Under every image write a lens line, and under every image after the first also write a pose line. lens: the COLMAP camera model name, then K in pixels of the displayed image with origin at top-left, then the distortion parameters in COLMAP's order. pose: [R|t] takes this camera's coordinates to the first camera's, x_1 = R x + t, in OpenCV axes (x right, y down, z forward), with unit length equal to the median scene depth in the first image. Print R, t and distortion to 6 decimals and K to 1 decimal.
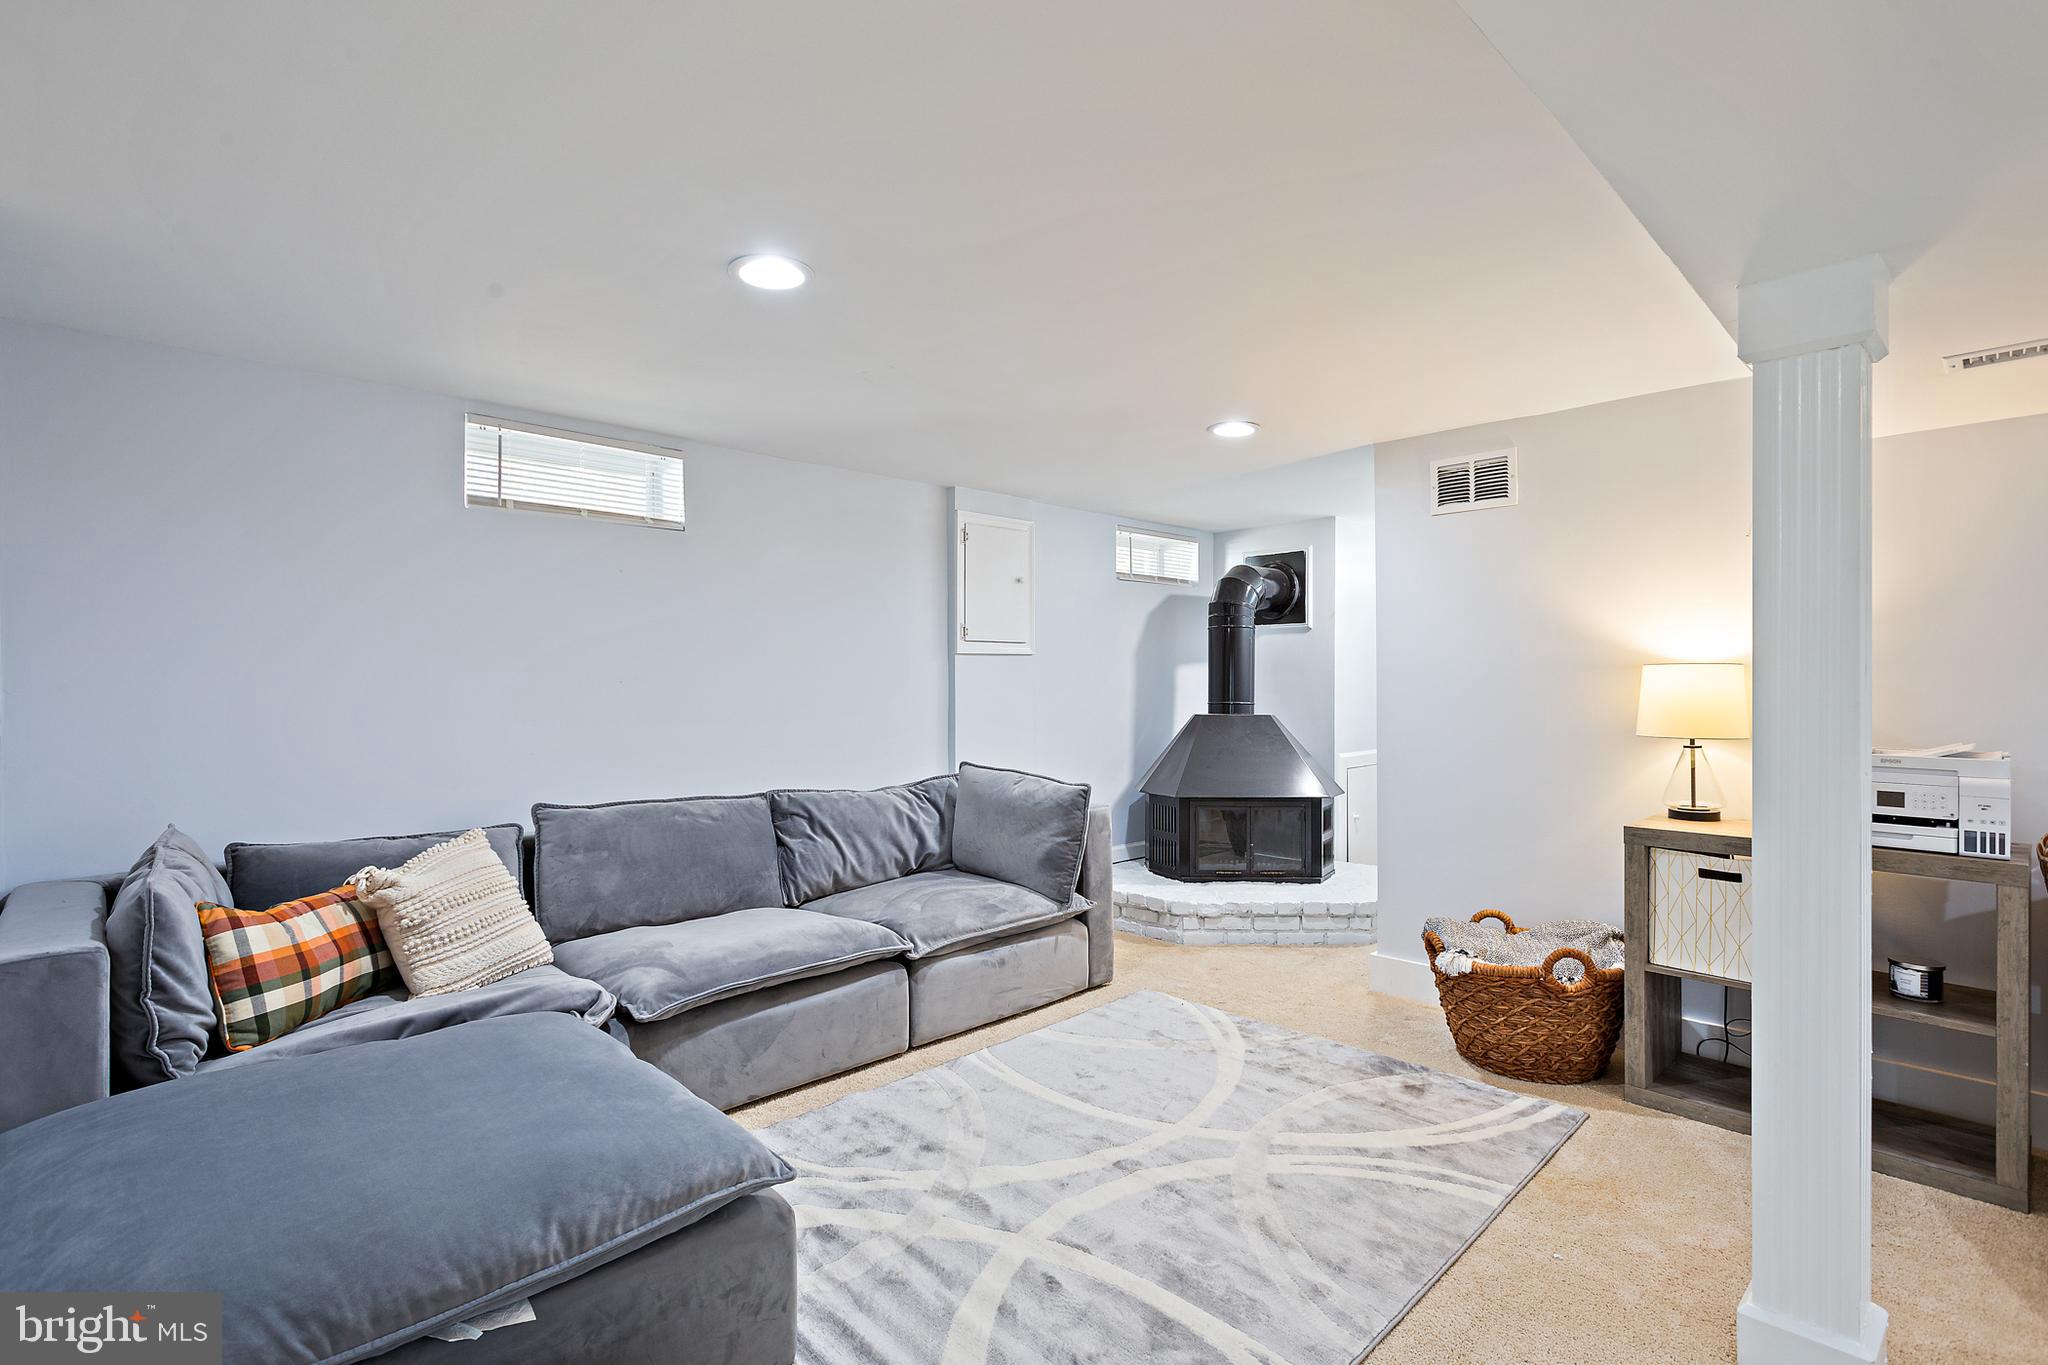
lens RADIAL K [[967.3, 0, 1017.7], [0, 967.3, 679.8], [0, 0, 1]] dist [0.000008, 0.001772]
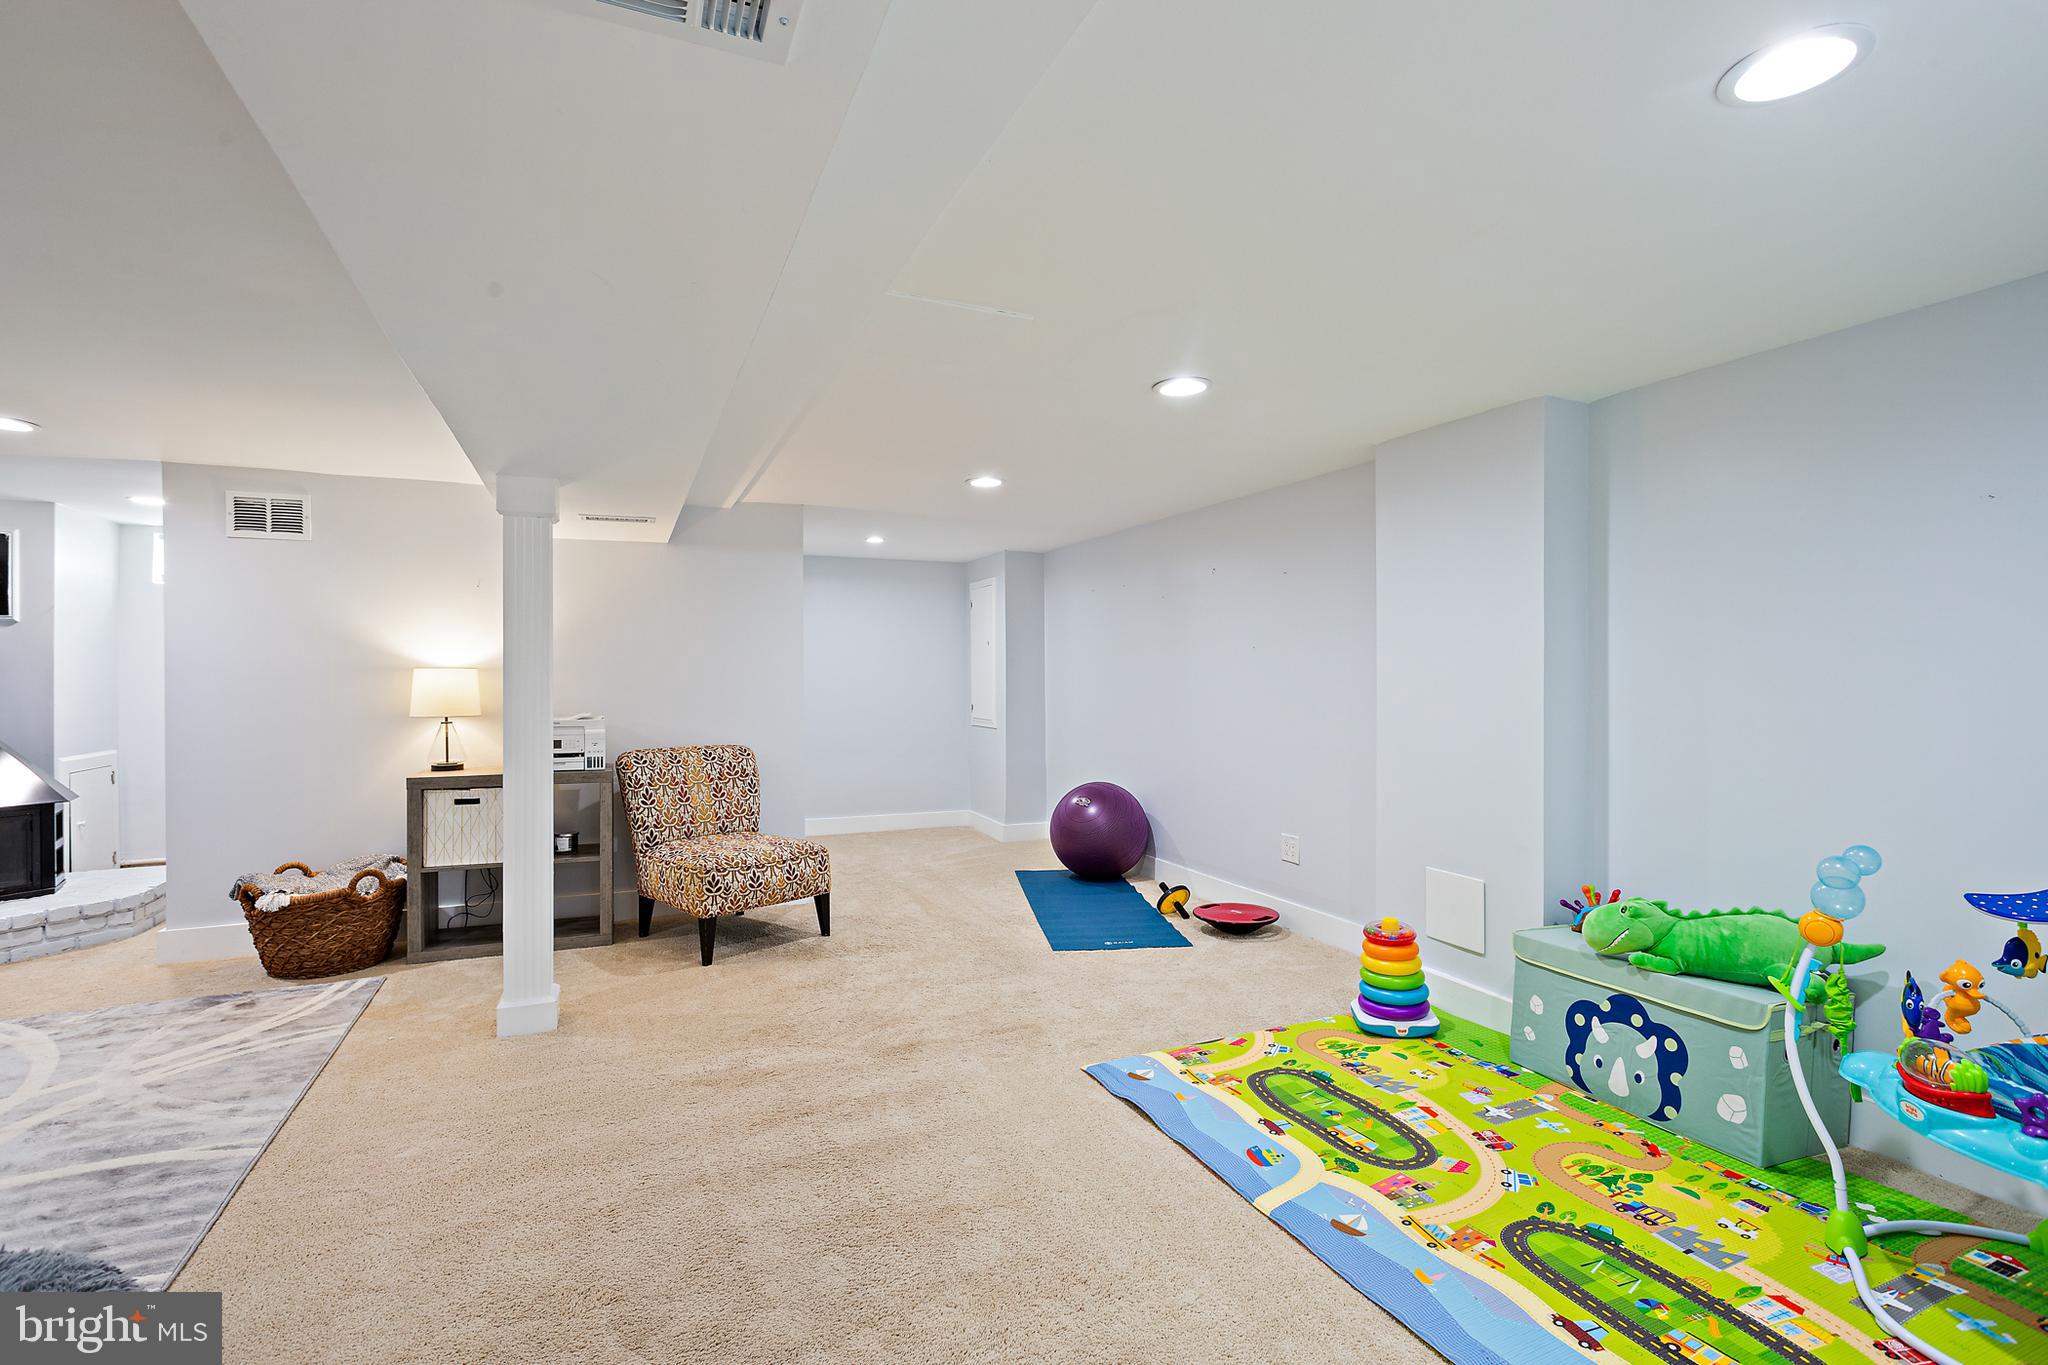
lens RADIAL K [[967.3, 0, 1017.7], [0, 967.3, 679.8], [0, 0, 1]] dist [0.000008, 0.001772]
pose [[0.363932, -0.003252, 0.931420, -0.399077], [0.001458, 0.999995, 0.002922, -0.000631], [-0.931424, 0.000295, 0.363935, -0.394575]]
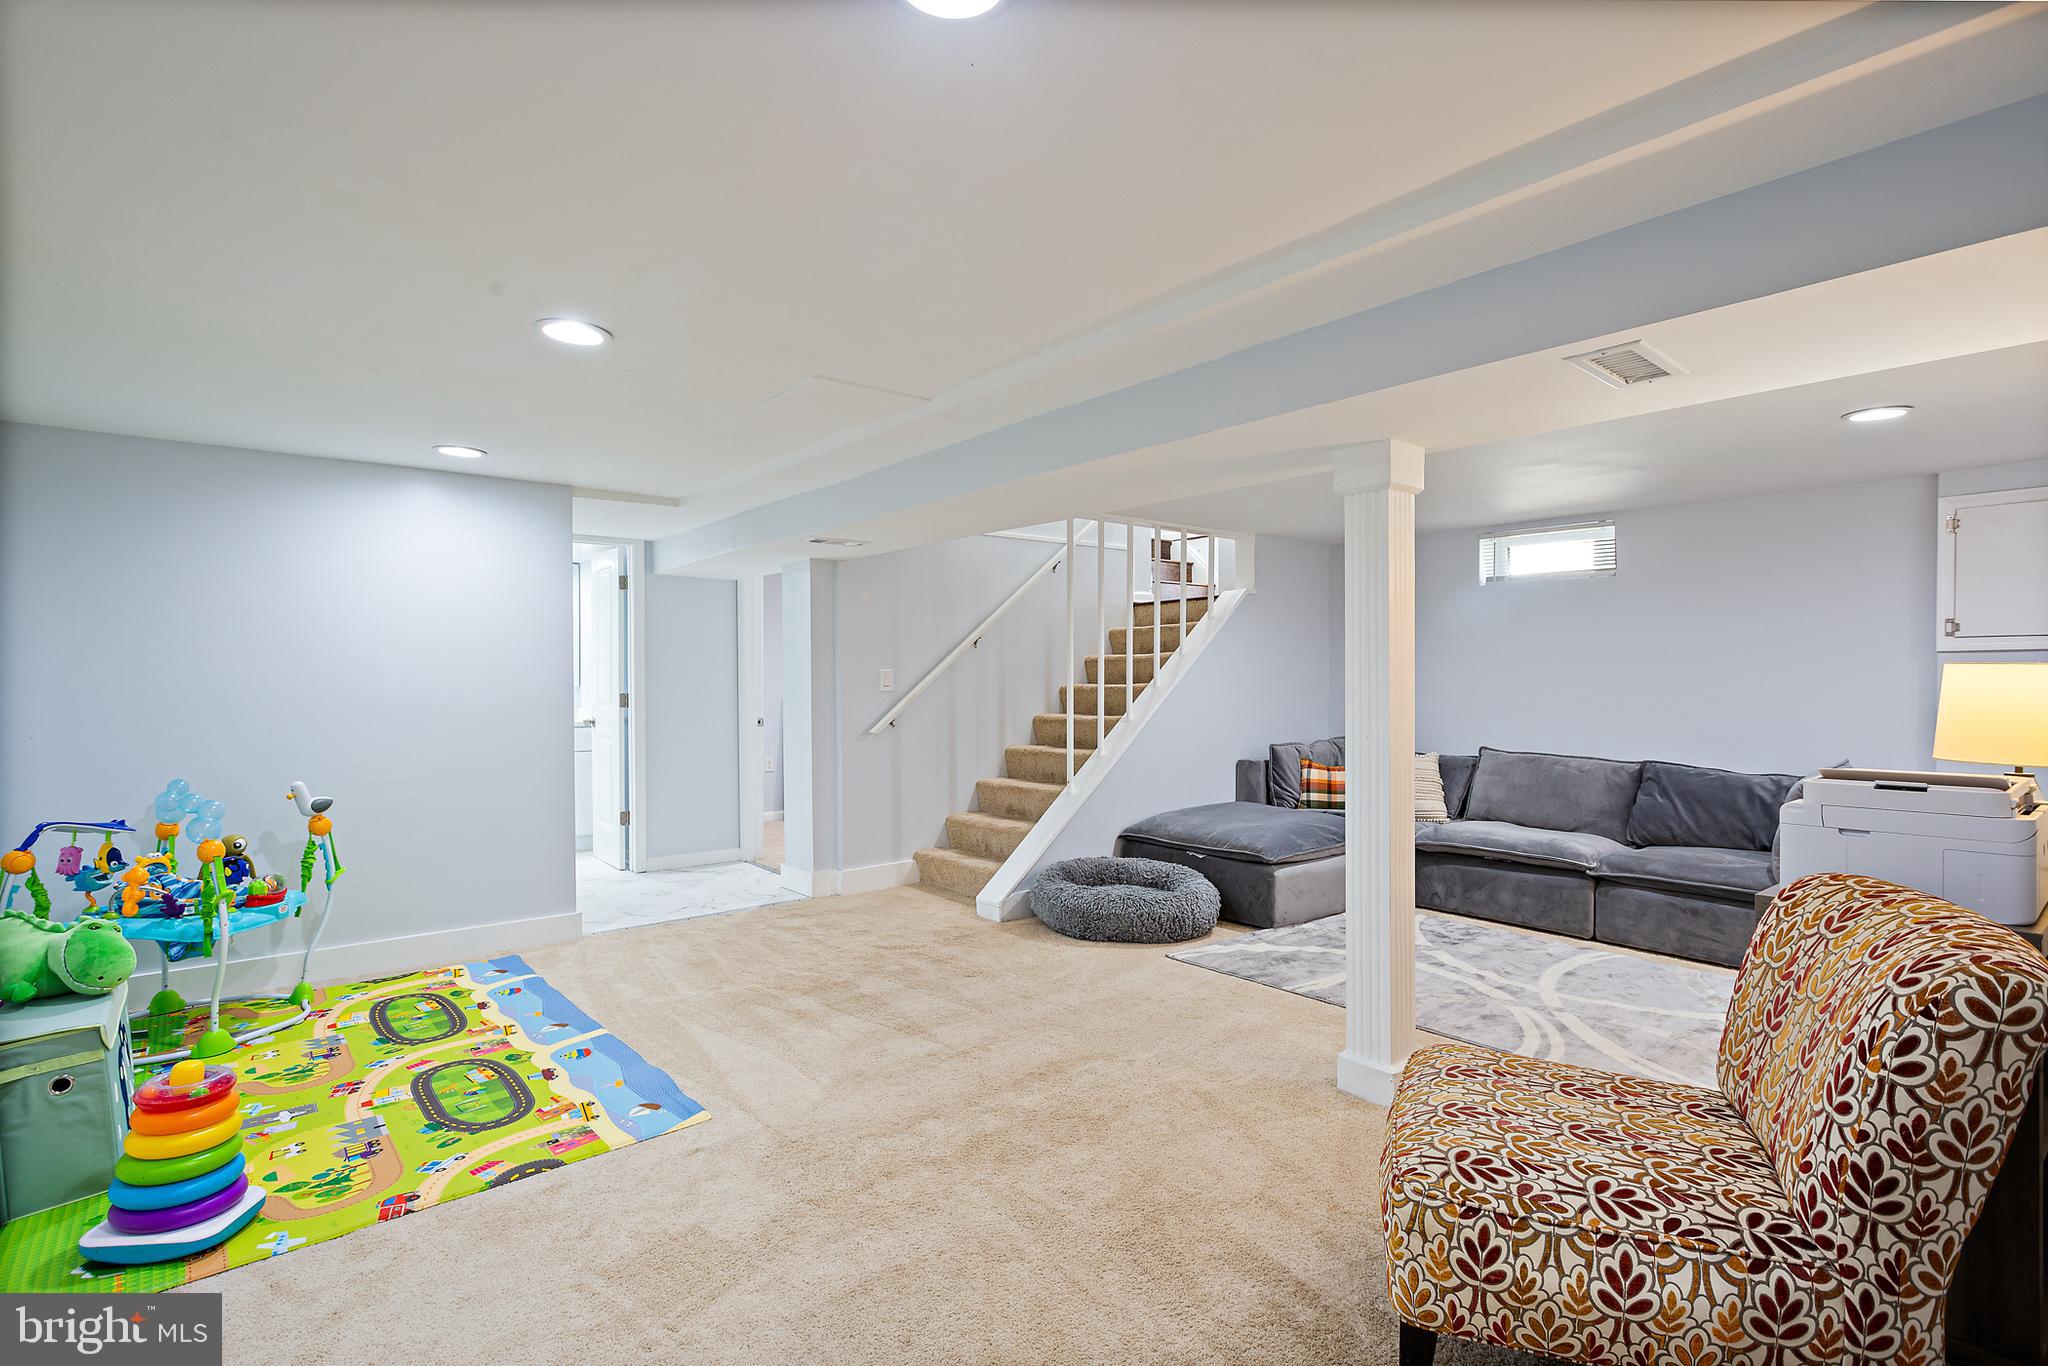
lens RADIAL K [[967.3, 0, 1017.7], [0, 967.3, 680.3], [0, 0, 1]] dist [0.000008, 0.001772]
pose [[-0.087989, 0.003526, -0.996115, 1.547532], [0.000760, 0.999994, 0.003472, -0.004326], [0.996121, -0.000452, -0.087991, 0.316913]]
